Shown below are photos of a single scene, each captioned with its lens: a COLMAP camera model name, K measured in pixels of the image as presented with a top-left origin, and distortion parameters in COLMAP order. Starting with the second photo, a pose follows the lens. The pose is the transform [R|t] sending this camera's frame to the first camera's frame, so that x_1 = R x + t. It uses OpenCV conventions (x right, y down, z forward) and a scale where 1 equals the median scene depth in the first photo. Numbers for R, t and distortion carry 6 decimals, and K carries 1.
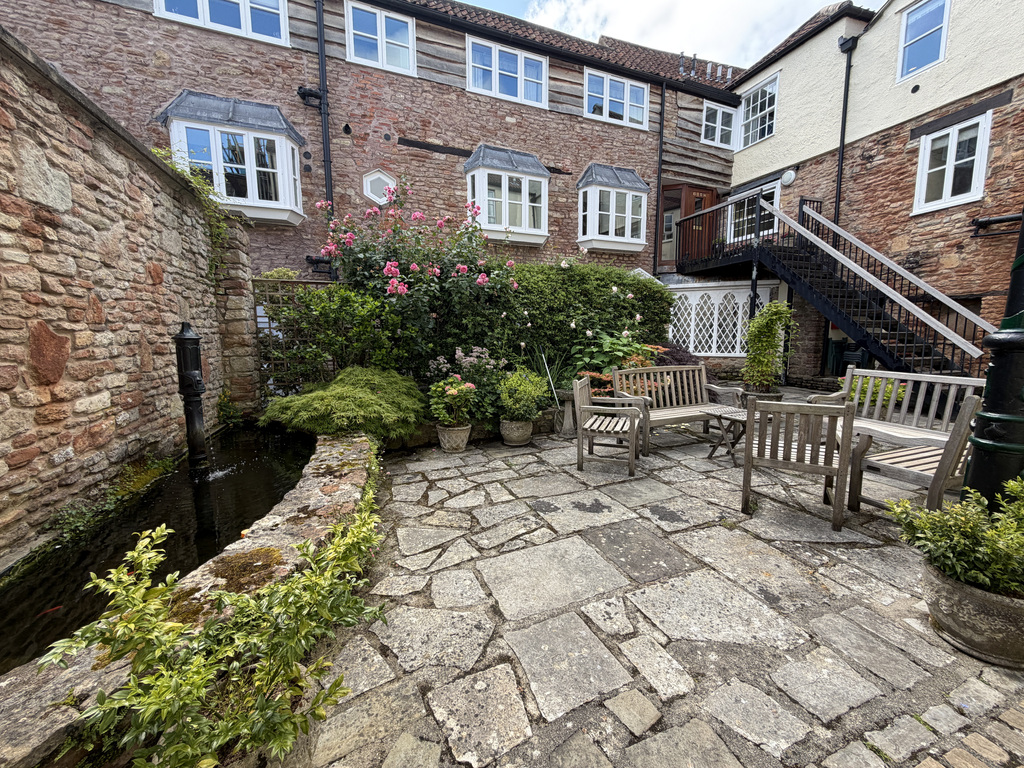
lens RADIAL K [[406.8, 0, 512.0], [0, 406.8, 384.0], [0, 0, 1]] dist [0.000425, -0.000255]
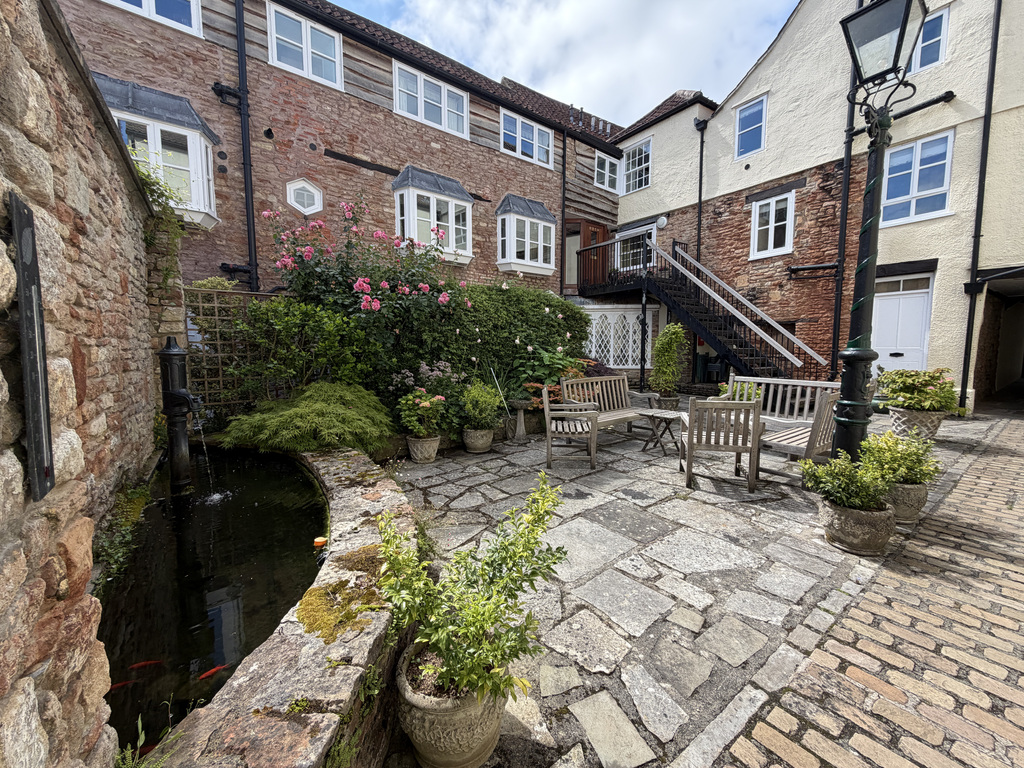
lens RADIAL K [[406.8, 0, 512.0], [0, 406.8, 384.0], [0, 0, 1]] dist [0.000425, -0.000255]
pose [[0.961060, -0.021693, 0.275488, -0.141566], [0.031496, 0.999016, -0.031211, 0.004294], [-0.274540, 0.038673, 0.960798, -0.045927]]
